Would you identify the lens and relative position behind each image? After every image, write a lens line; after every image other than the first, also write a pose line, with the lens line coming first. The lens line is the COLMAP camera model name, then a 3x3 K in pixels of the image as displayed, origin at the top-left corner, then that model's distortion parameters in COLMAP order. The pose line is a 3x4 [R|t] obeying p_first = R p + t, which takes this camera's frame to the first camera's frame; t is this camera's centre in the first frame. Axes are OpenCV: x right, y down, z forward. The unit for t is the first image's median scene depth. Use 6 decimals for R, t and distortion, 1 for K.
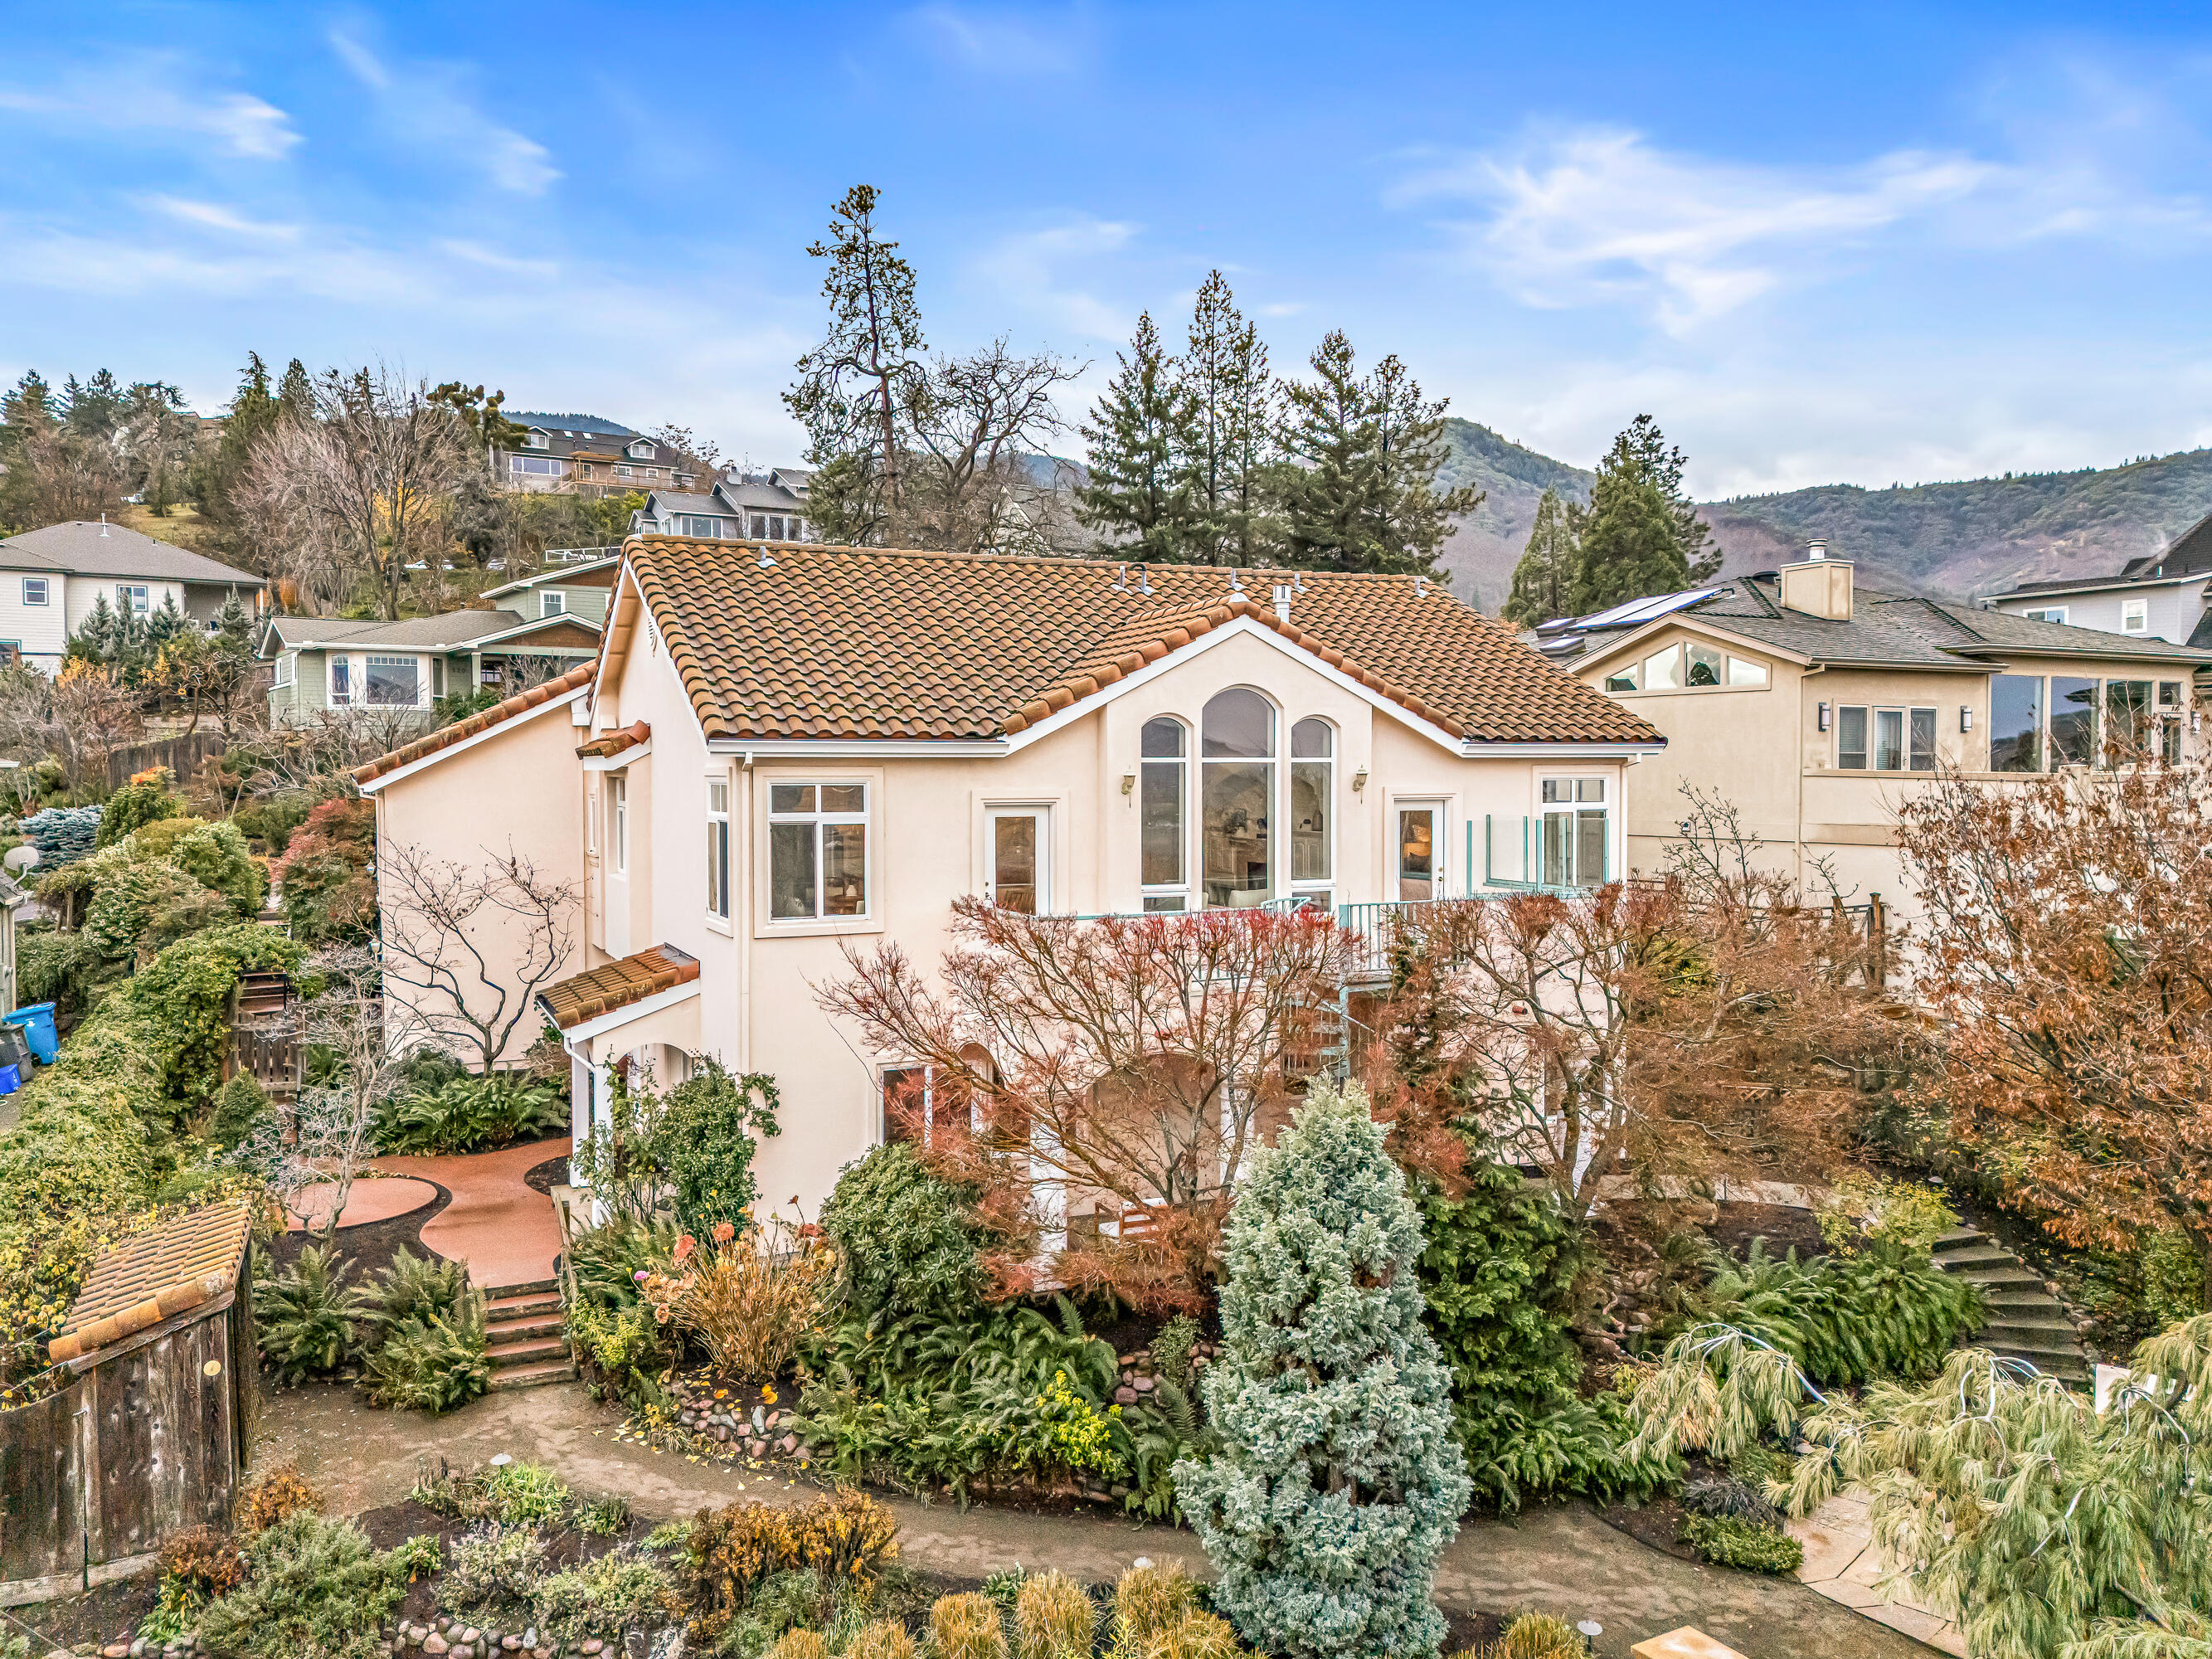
lens RADIAL K [[1637.9, 0, 1106.0], [0, 1637.9, 829.5], [0, 0, 1]] dist [0.038911, -0.001260]
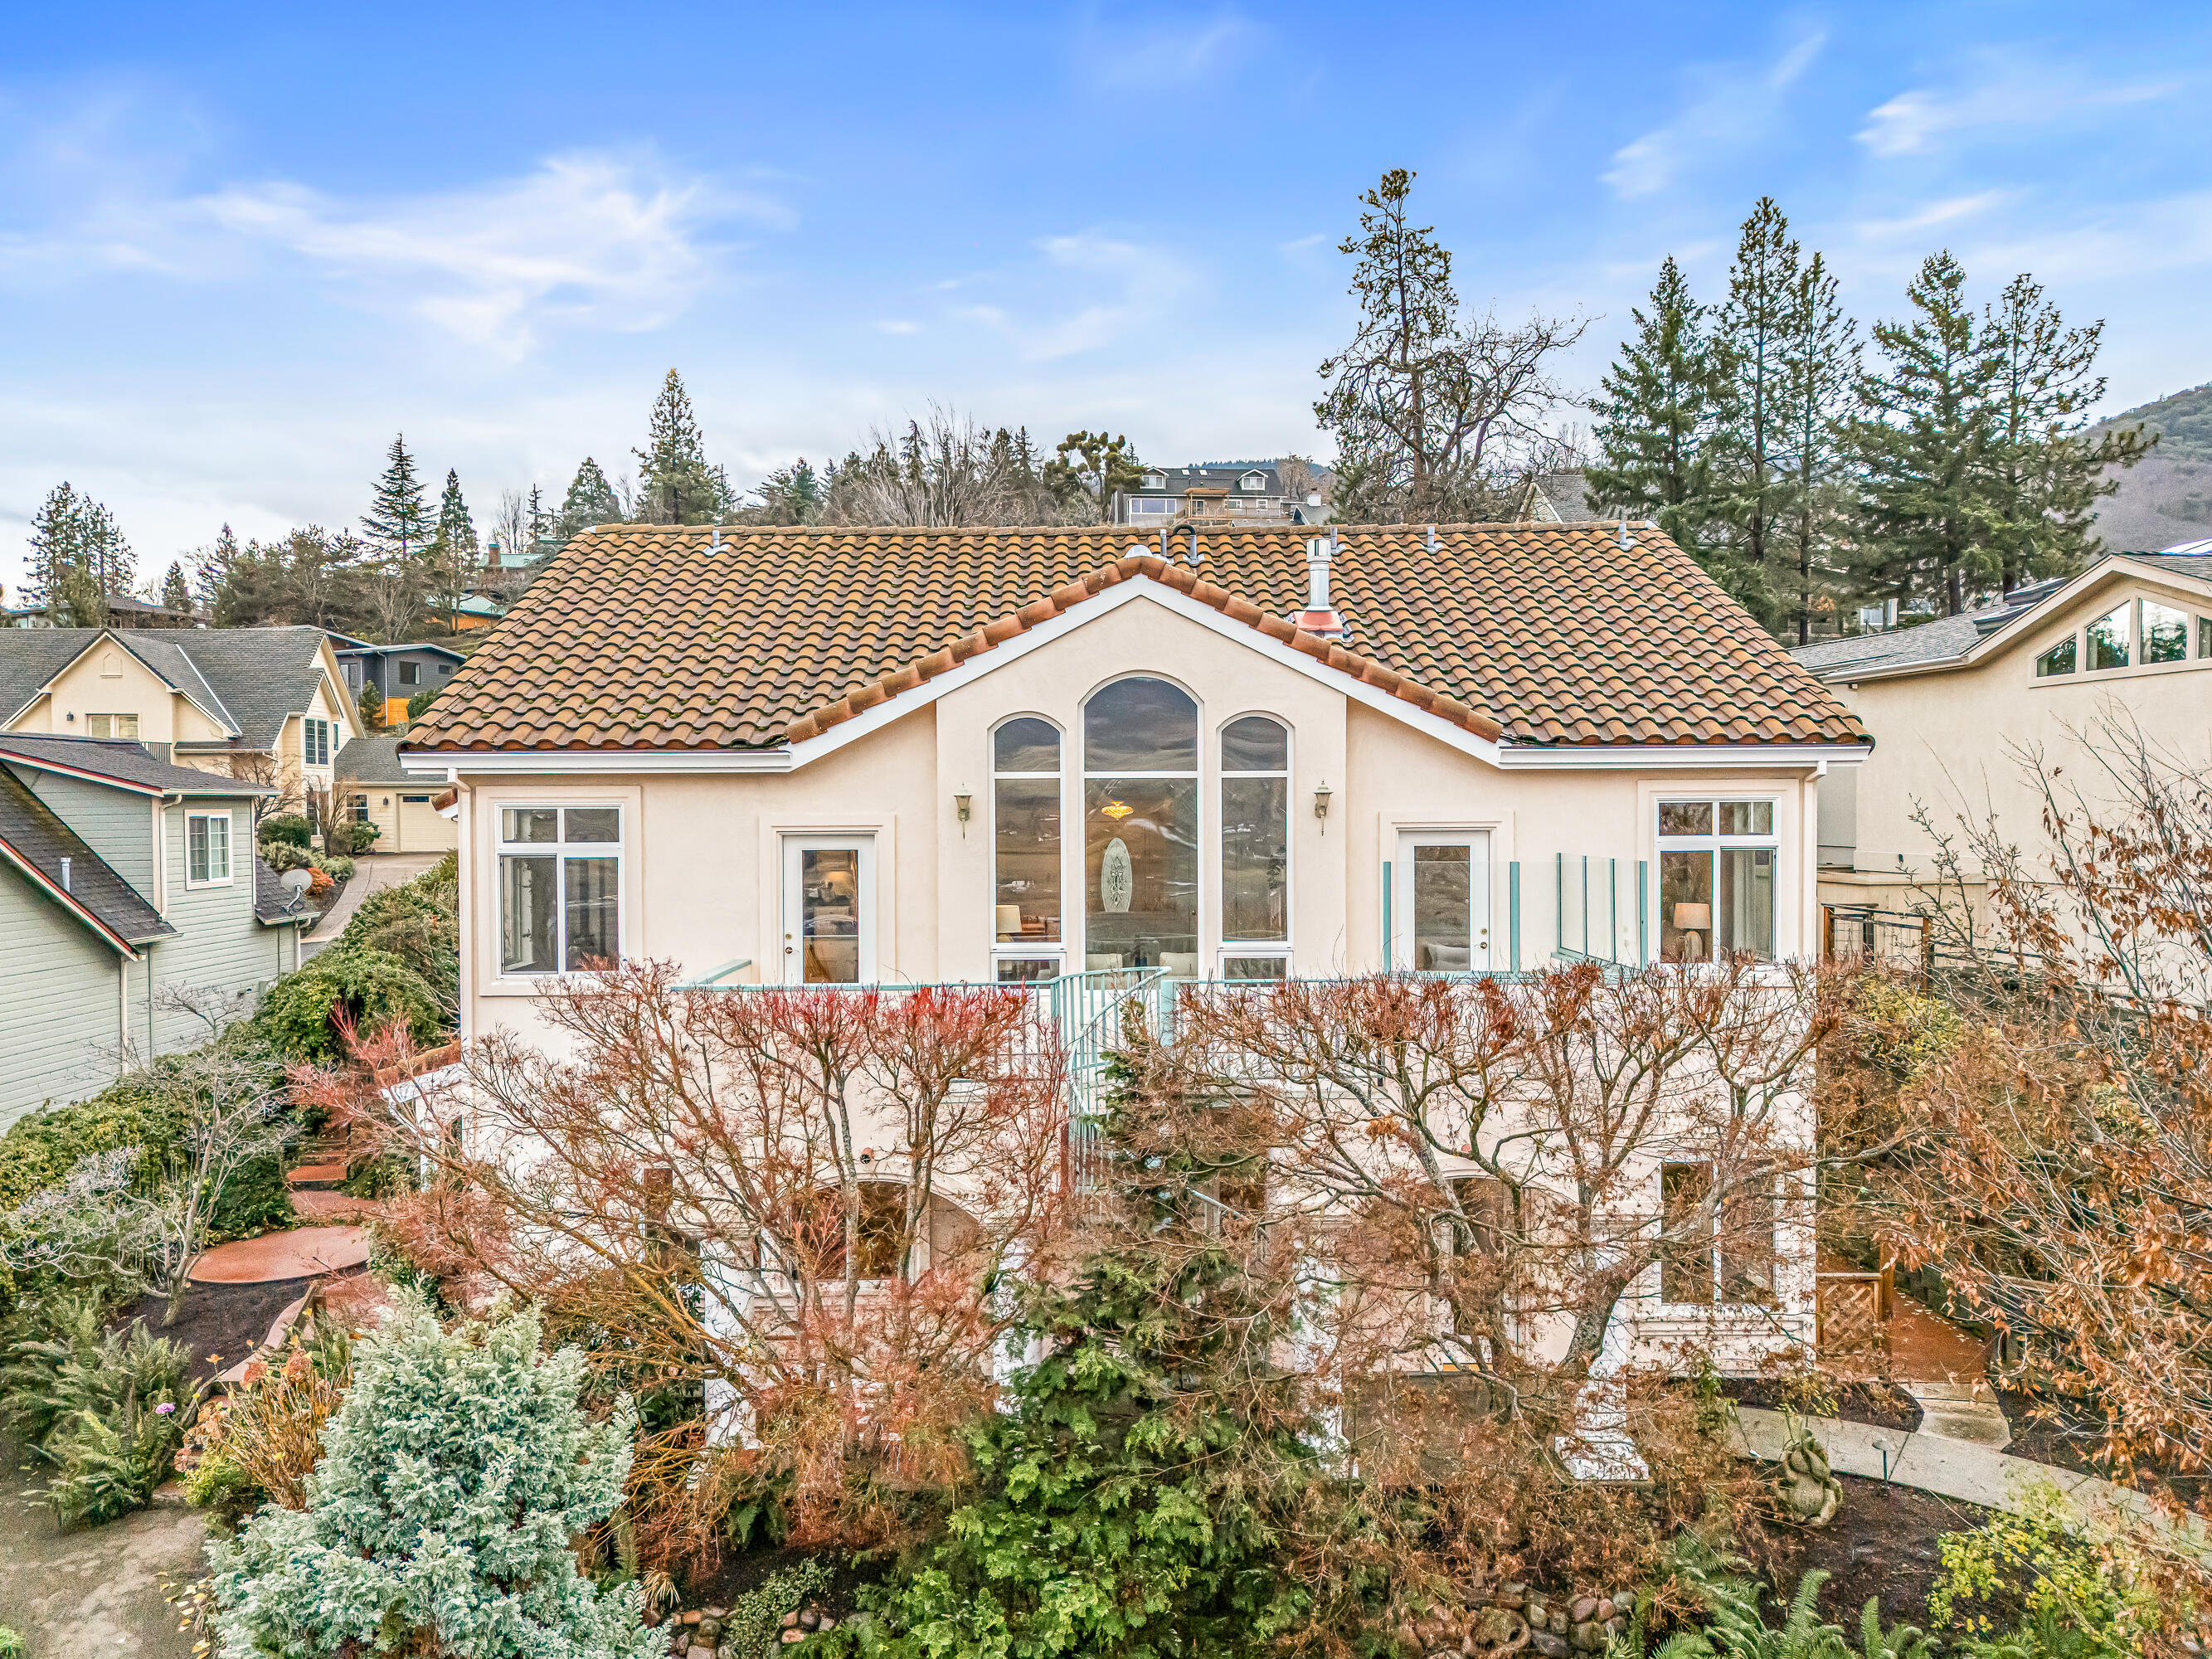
lens RADIAL K [[1635.1, 0, 1105.2], [0, 1635.1, 868.4], [0, 0, 1]] dist [0.091443, -0.106861]
pose [[0.919837, 0.013686, -0.392062, 0.368597], [-0.010792, 0.999896, 0.009583, -0.007510], [0.392152, -0.004583, 0.919889, 0.333247]]
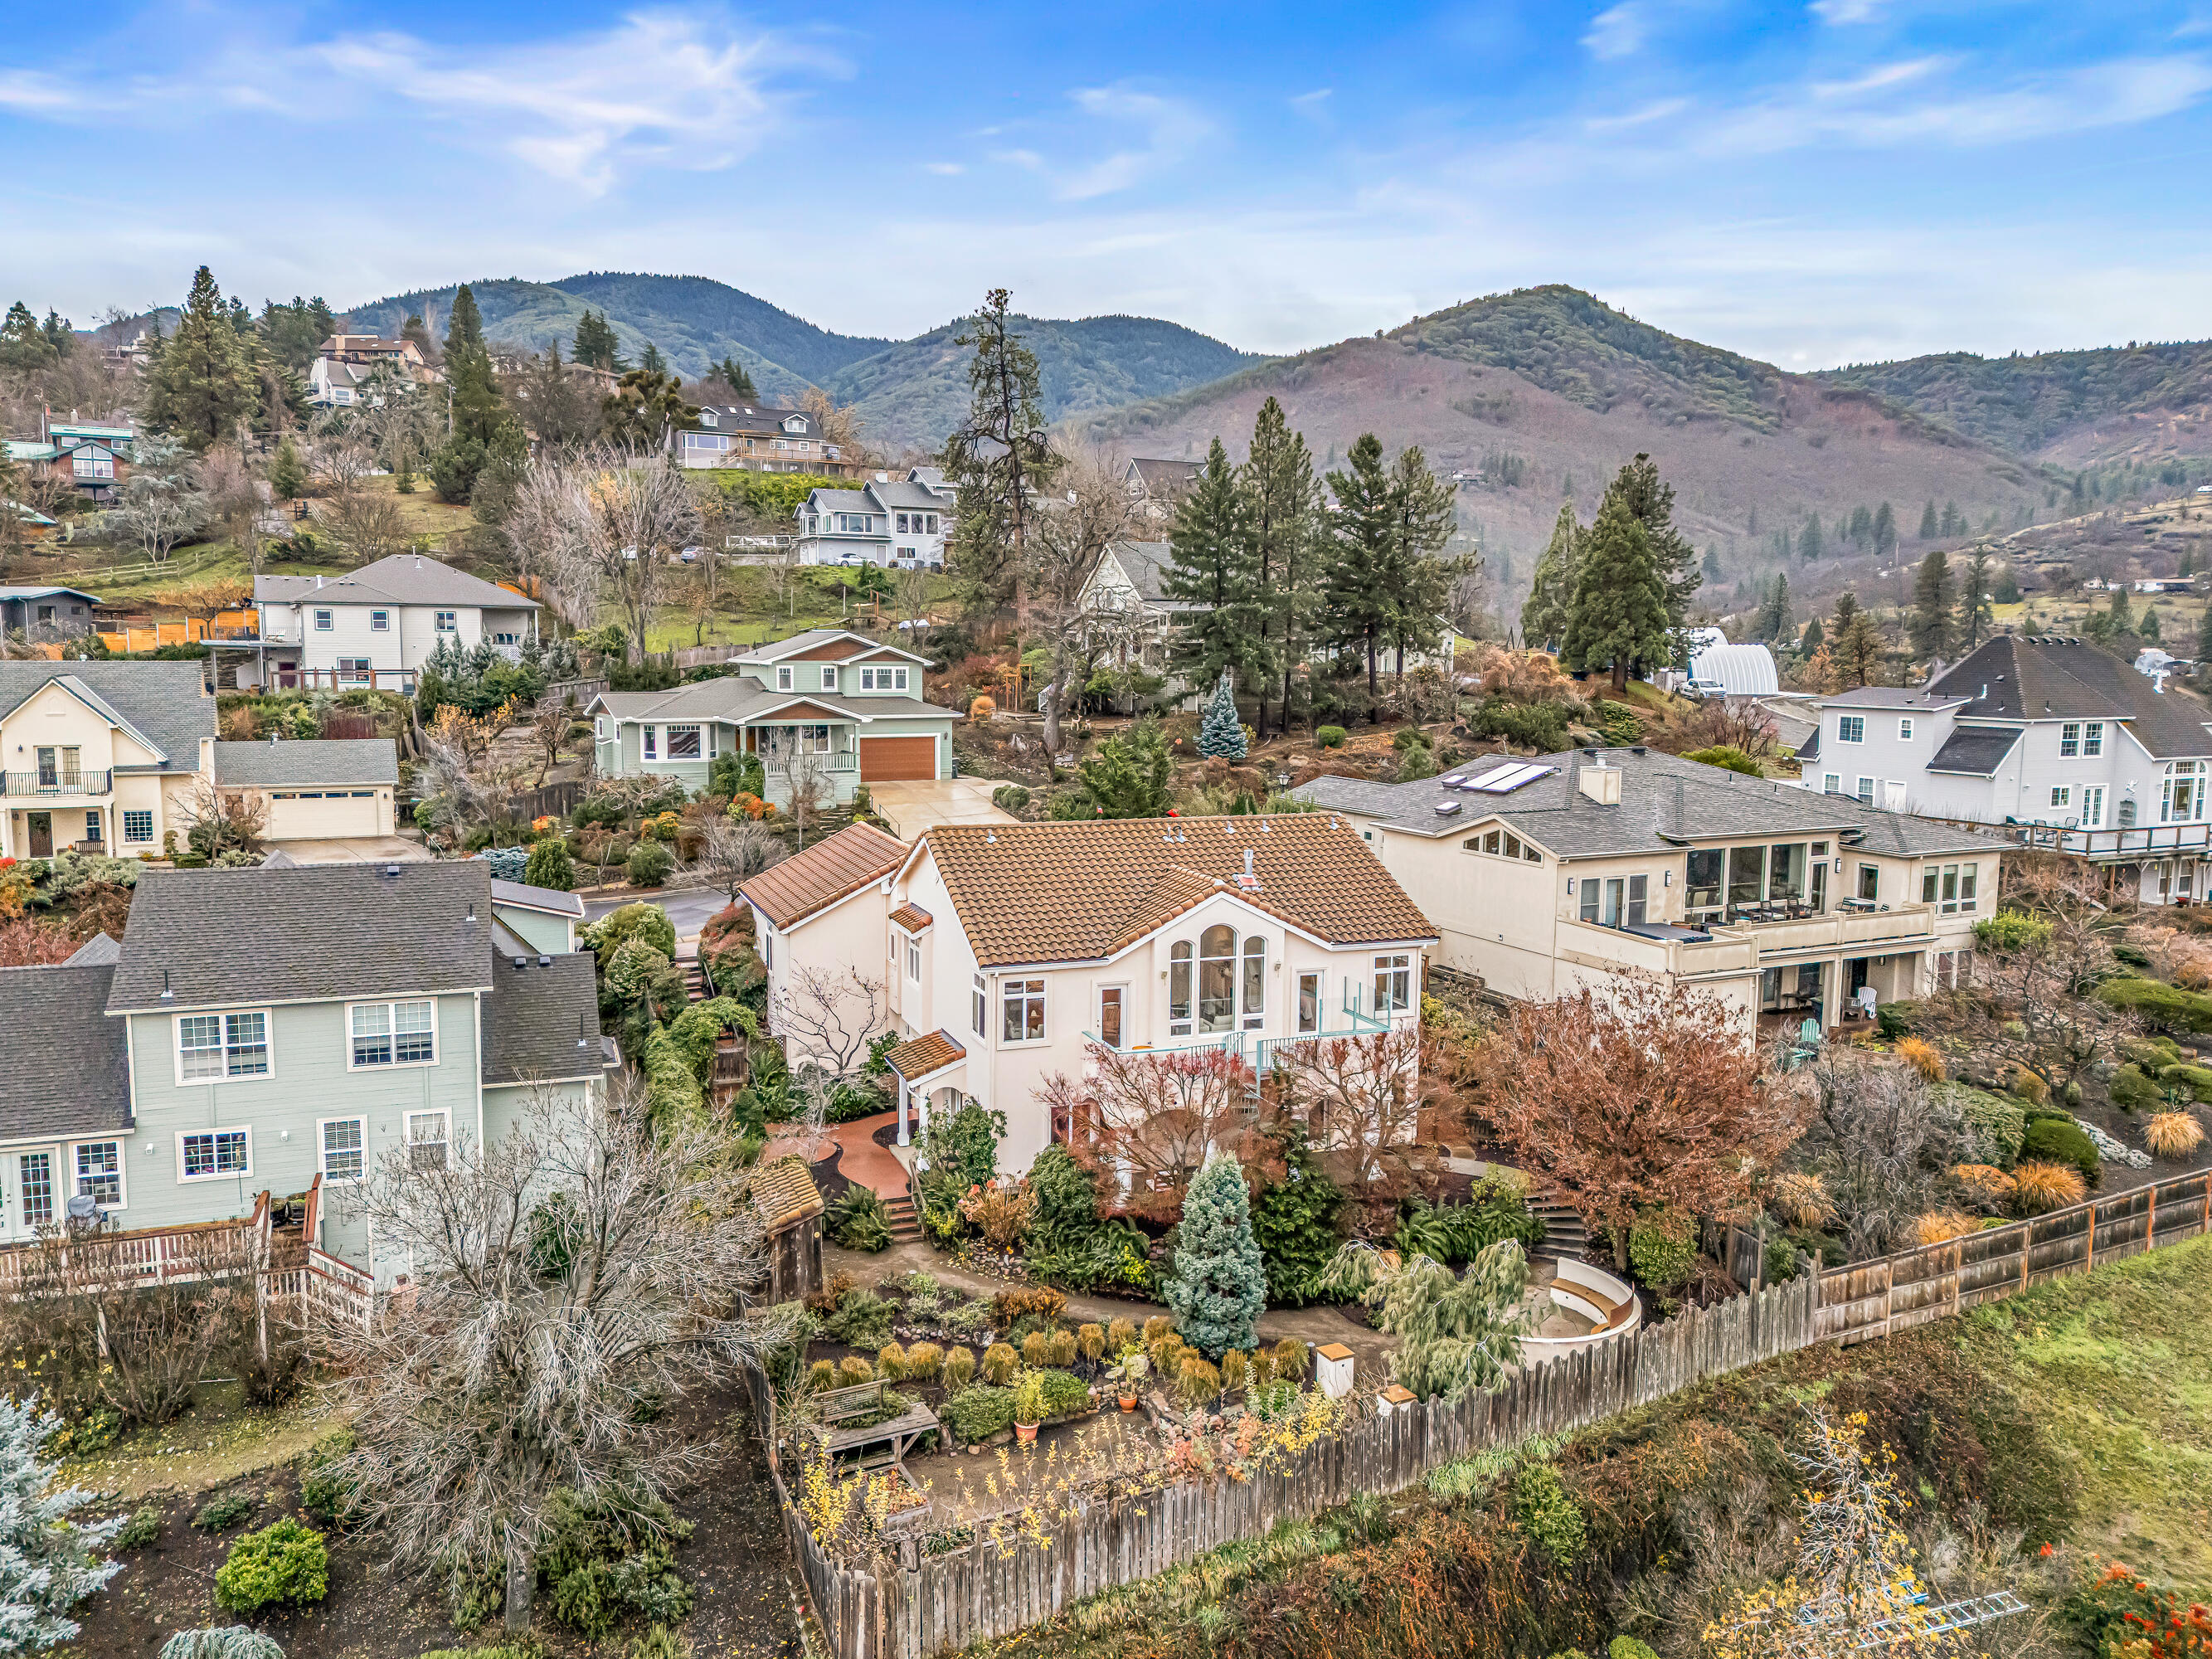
lens RADIAL K [[1564.6, 0, 1106.0], [0, 1564.6, 790.2], [0, 0, 1]] dist [0.091230, -0.085452]
pose [[0.998152, 0.017719, -0.058132, 0.052411], [-0.014468, 0.998333, 0.055878, -0.383614], [0.059025, -0.054934, 0.996744, -1.046660]]
